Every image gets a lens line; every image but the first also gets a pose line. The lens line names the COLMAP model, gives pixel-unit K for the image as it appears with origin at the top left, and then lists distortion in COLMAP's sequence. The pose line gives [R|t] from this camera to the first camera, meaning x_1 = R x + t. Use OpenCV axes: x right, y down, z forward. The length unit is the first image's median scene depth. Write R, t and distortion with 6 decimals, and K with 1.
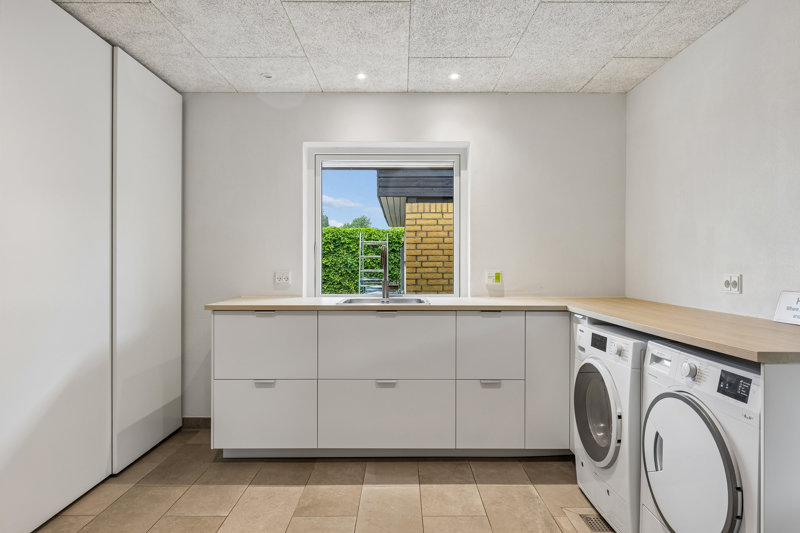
lens RADIAL K [[490.5, 0, 400.0], [0, 490.5, 266.5], [0, 0, 1]] dist [0.002266, 0.000270]
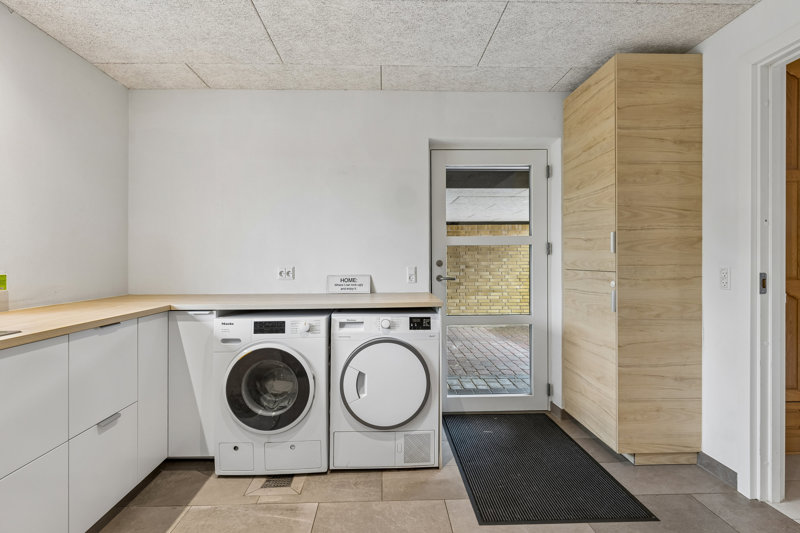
lens RADIAL K [[380.5, 0, 393.8], [0, 380.5, 265.2], [0, 0, 1]] dist [-0.000864, 0.000159]
pose [[-0.034445, -0.015922, 0.999280, -0.493812], [0.012519, 0.999788, 0.016362, -0.003712], [-0.999328, 0.013073, -0.034238, 0.731935]]
